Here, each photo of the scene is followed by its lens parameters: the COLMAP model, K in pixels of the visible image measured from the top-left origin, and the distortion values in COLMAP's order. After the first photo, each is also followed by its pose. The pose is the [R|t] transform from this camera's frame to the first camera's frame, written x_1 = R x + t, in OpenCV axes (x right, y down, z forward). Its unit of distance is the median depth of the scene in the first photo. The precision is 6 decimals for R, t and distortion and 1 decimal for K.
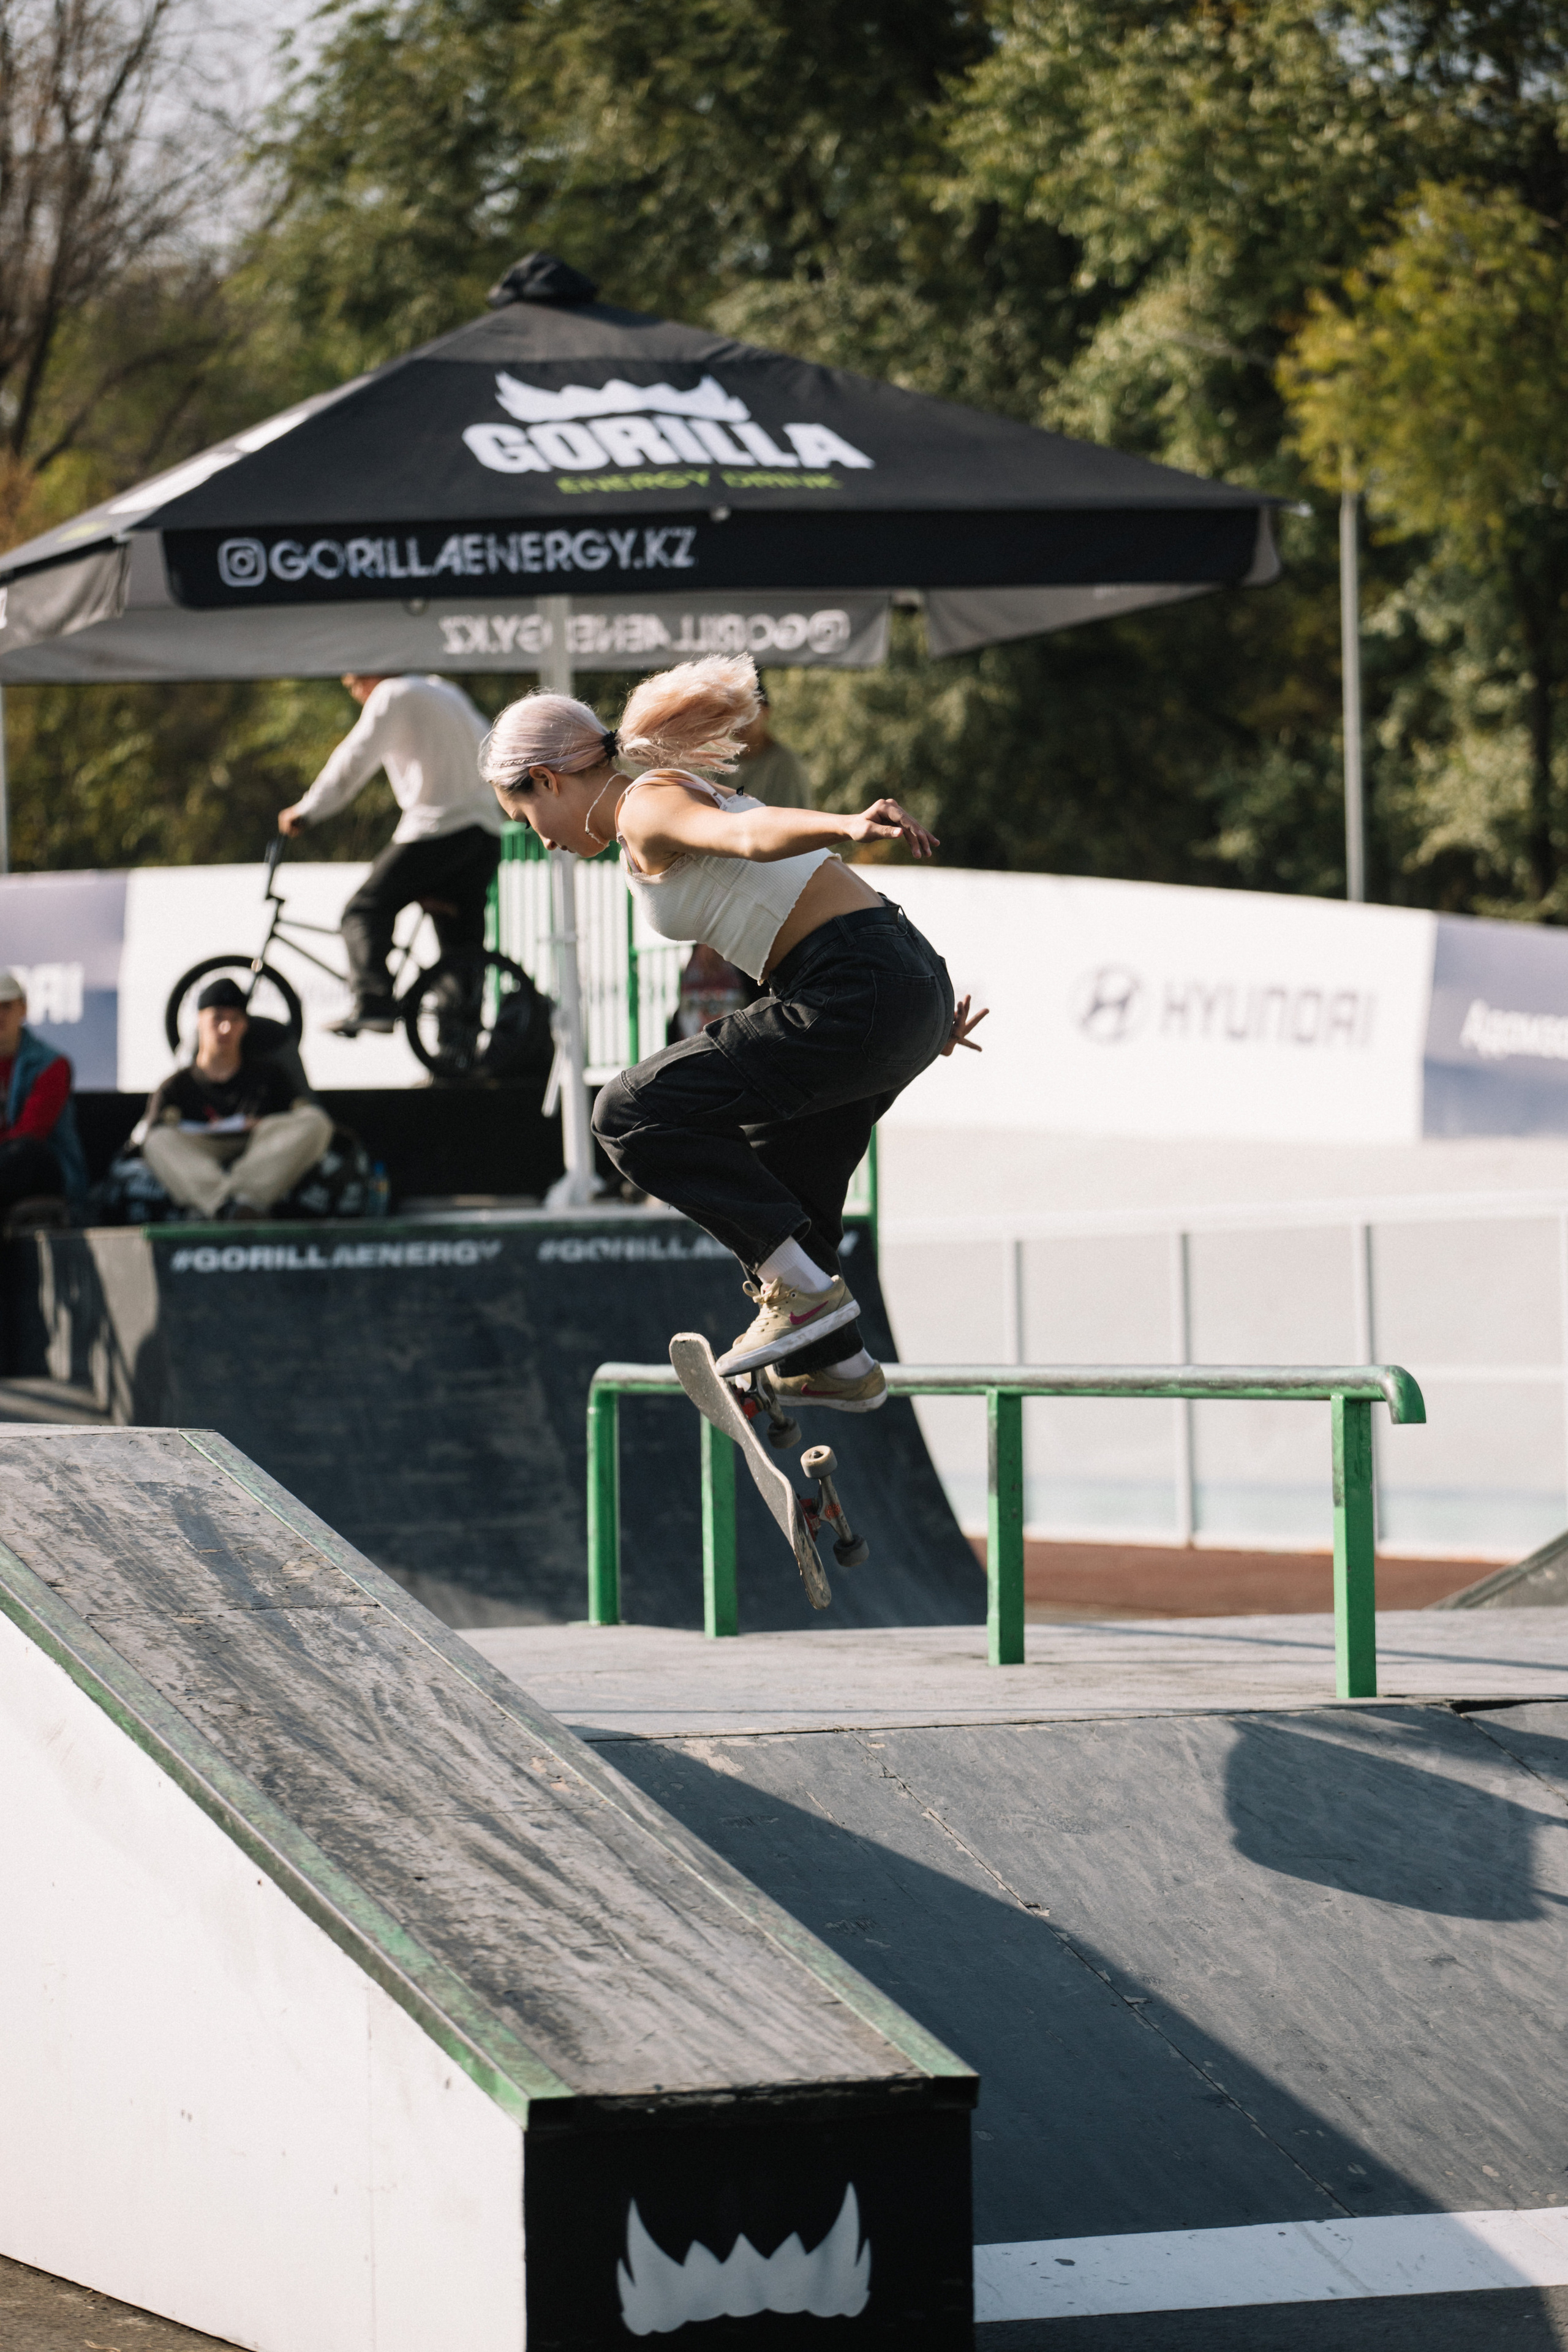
lens RADIAL K [[8188.5, 0, 784.0], [0, 8188.5, 1176.0], [0, 0, 1]] dist [0.201378, 0.013146]
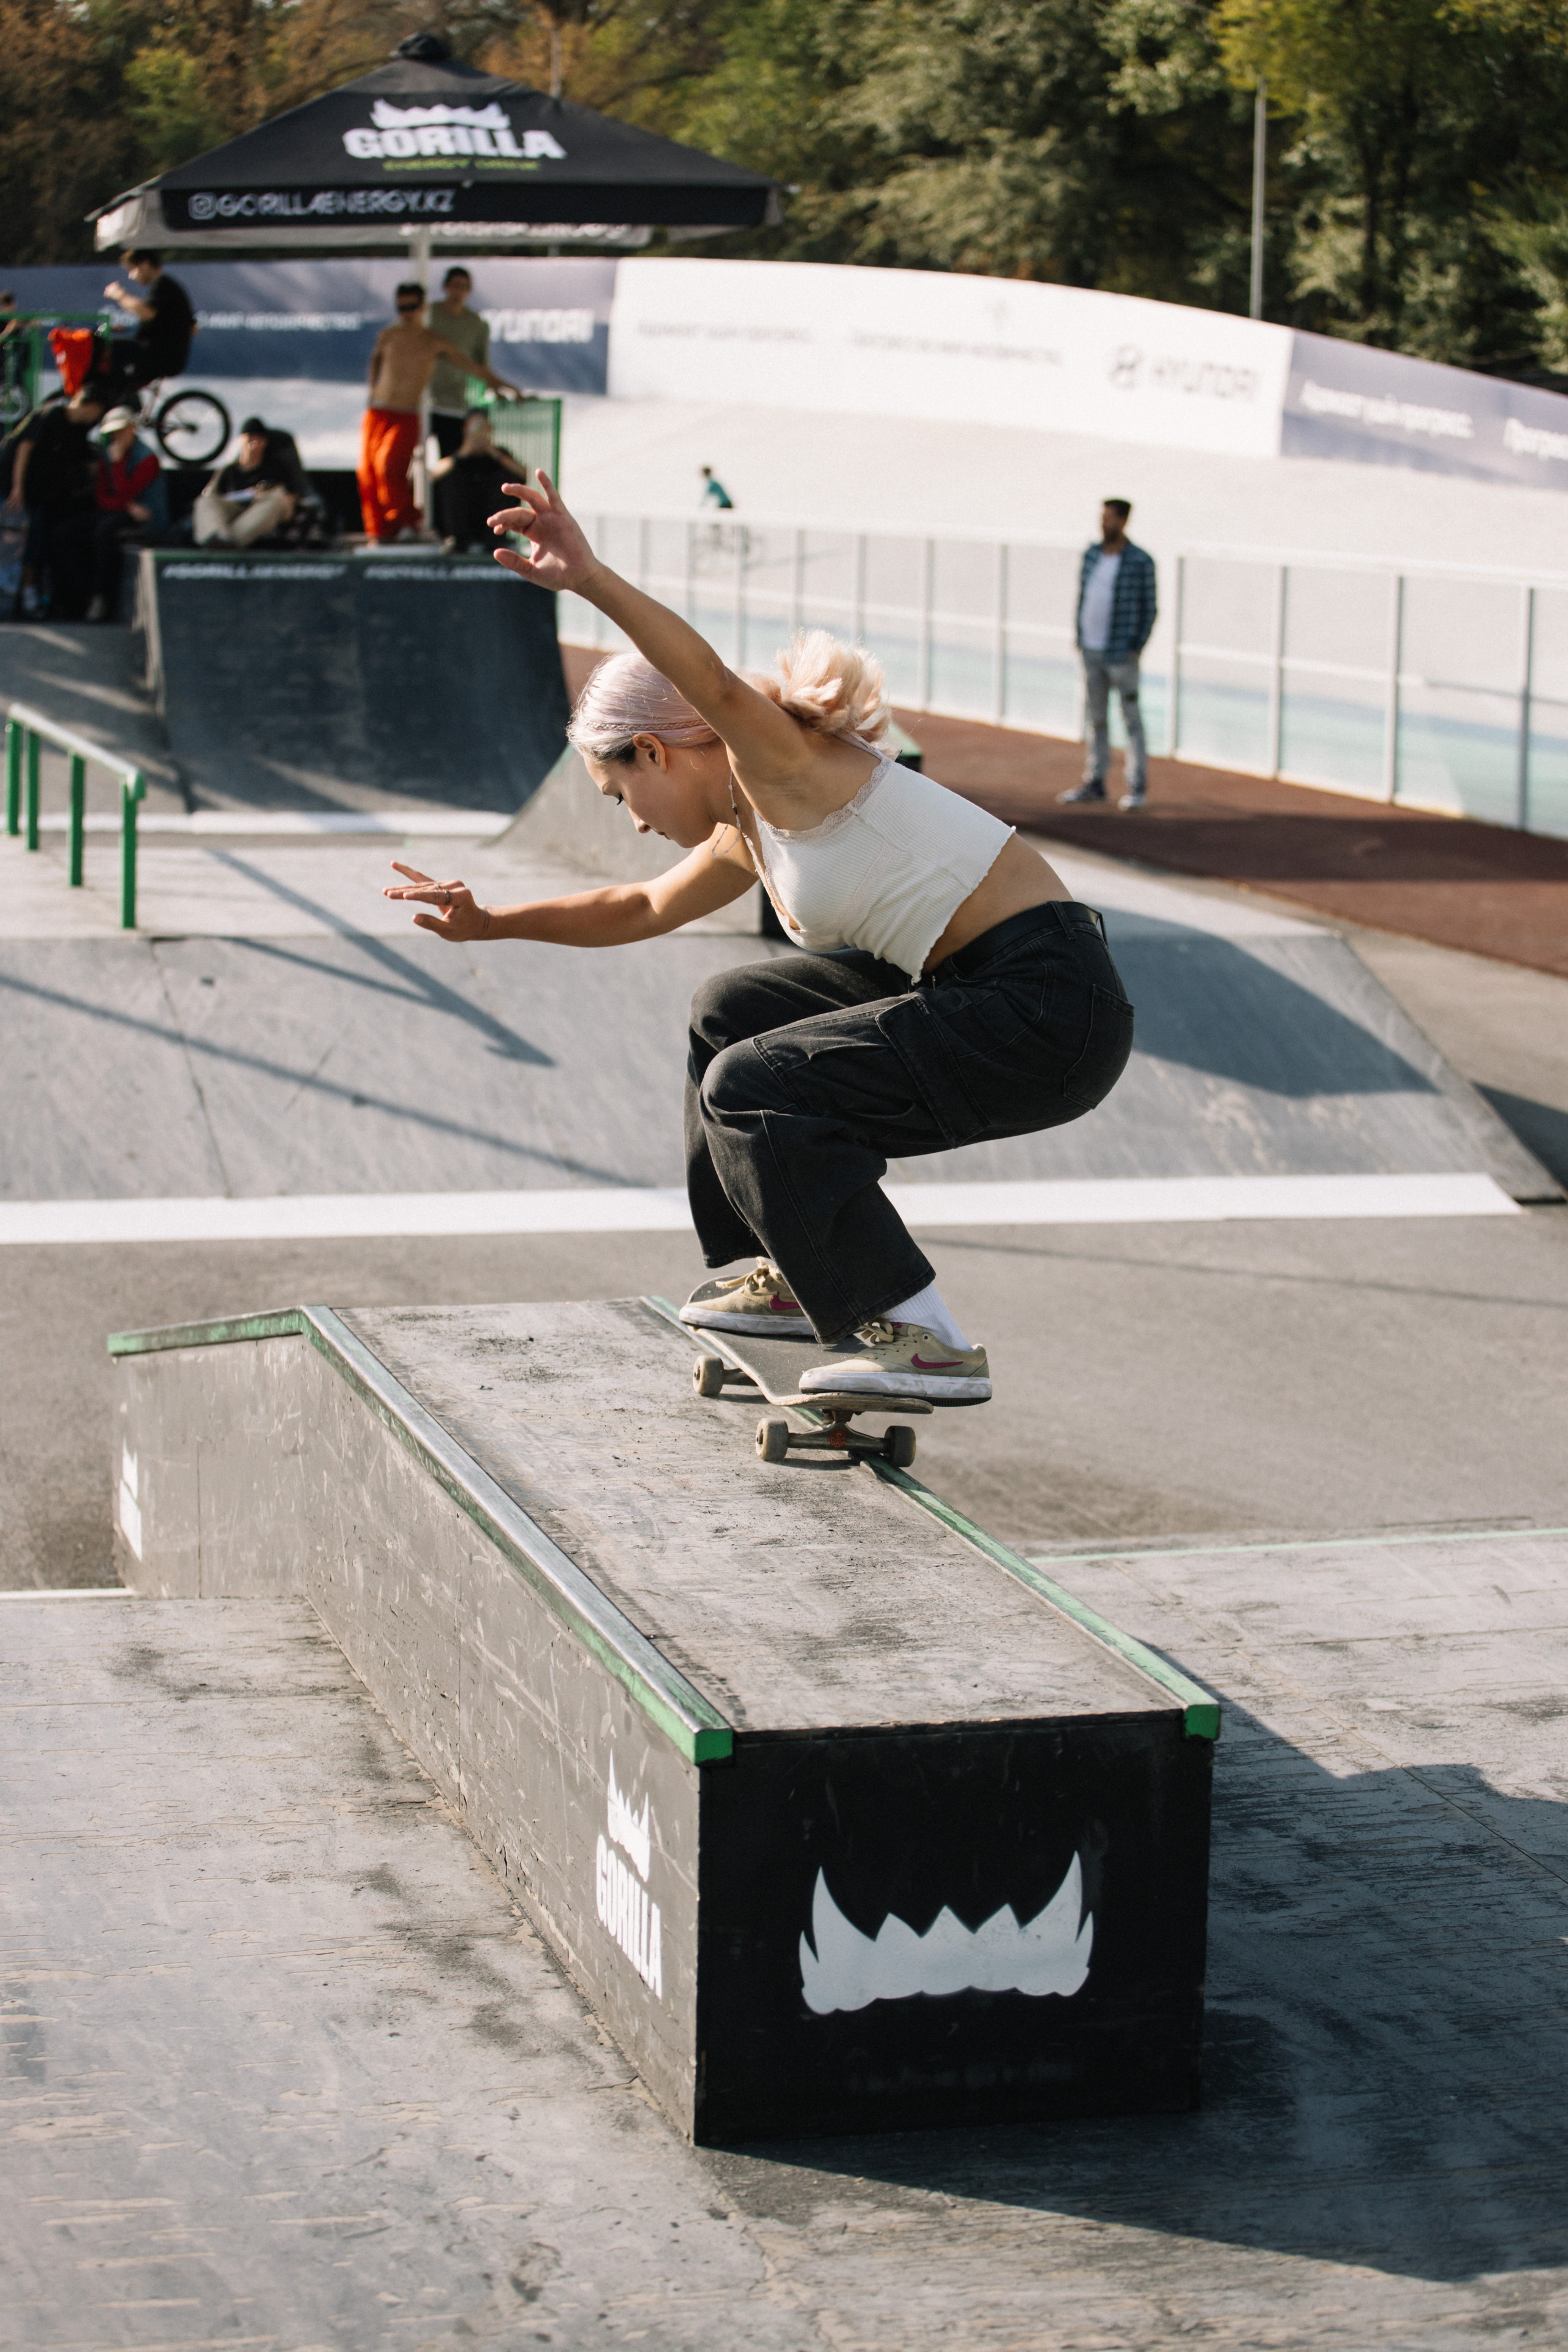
lens RADIAL K [[4772.0, 0, 784.0], [0, 4772.0, 1176.0], [0, 0, 1]] dist [-0.248842, -0.743457]
pose [[0.995344, 0.055749, -0.078628, 0.152640], [-0.042268, 0.985597, 0.163746, -0.034998], [0.086624, -0.159661, 0.983364, -0.074981]]
